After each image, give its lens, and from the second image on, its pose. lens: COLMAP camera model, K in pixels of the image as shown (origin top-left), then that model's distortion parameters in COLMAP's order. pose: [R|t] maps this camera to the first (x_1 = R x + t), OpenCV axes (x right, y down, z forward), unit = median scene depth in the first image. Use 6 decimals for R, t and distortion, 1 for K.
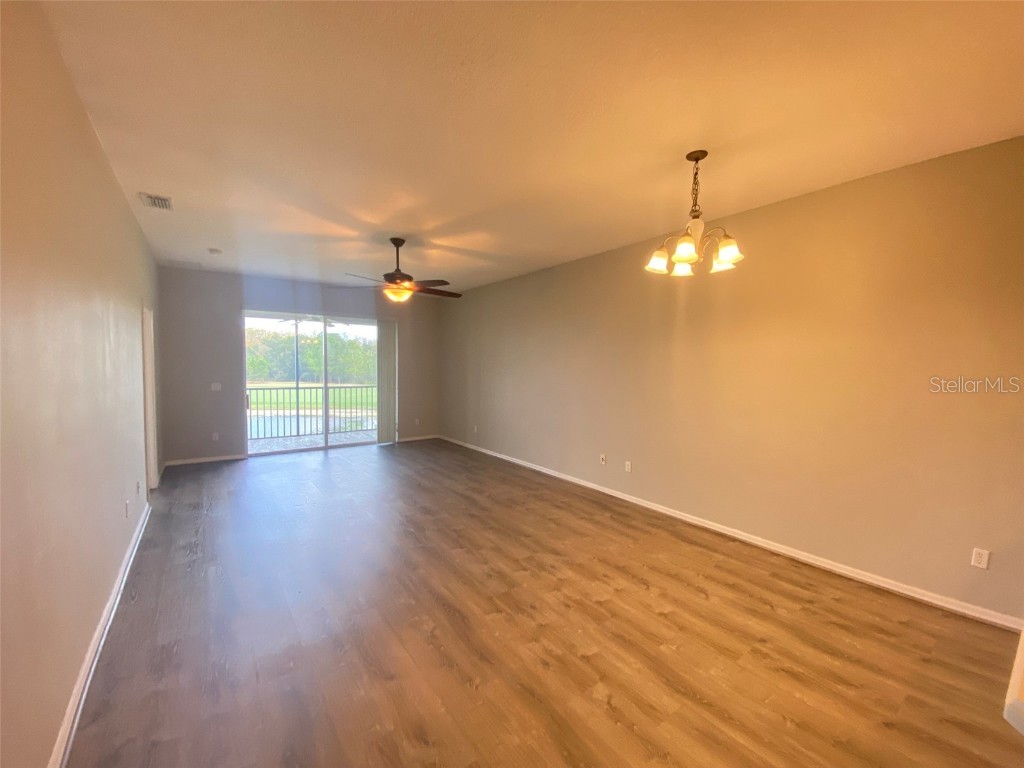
lens RADIAL K [[418.4, 0, 517.8], [0, 418.4, 386.0], [0, 0, 1]] dist [0.030860, -0.025053]
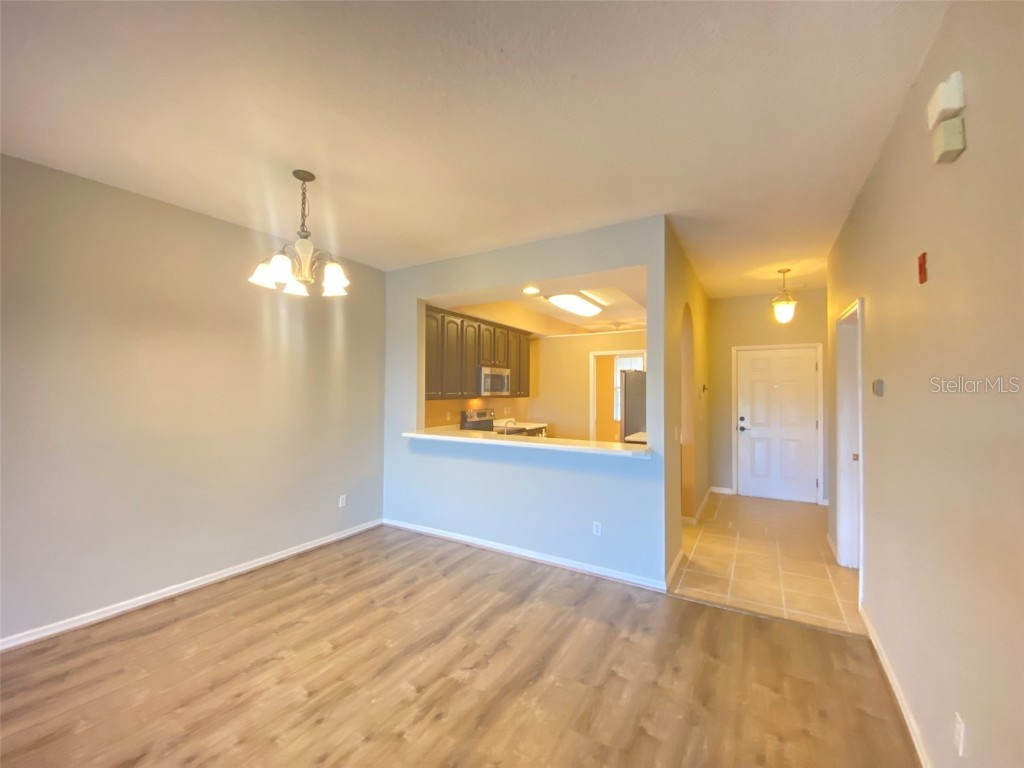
lens RADIAL K [[418.4, 0, 517.8], [0, 418.4, 386.0], [0, 0, 1]] dist [0.030860, -0.025053]
pose [[-0.397325, -0.003683, 0.917671, -0.586449], [0.036620, 0.999132, 0.019865, -0.042314], [-0.916947, 0.041498, -0.396845, 0.832033]]
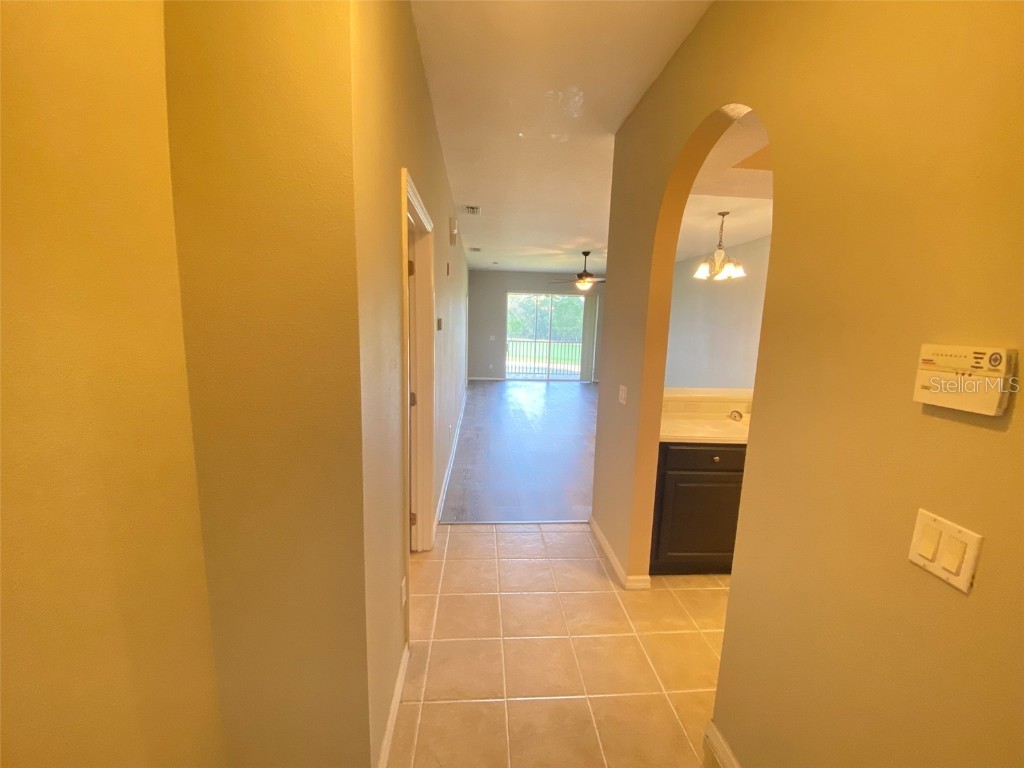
lens RADIAL K [[418.4, 0, 517.8], [0, 418.4, 386.0], [0, 0, 1]] dist [0.030860, -0.025053]
pose [[0.854176, 0.093076, -0.511586, 0.578538], [-0.046752, 0.993612, 0.102713, 0.035950], [0.517878, -0.063817, 0.853071, -0.901396]]
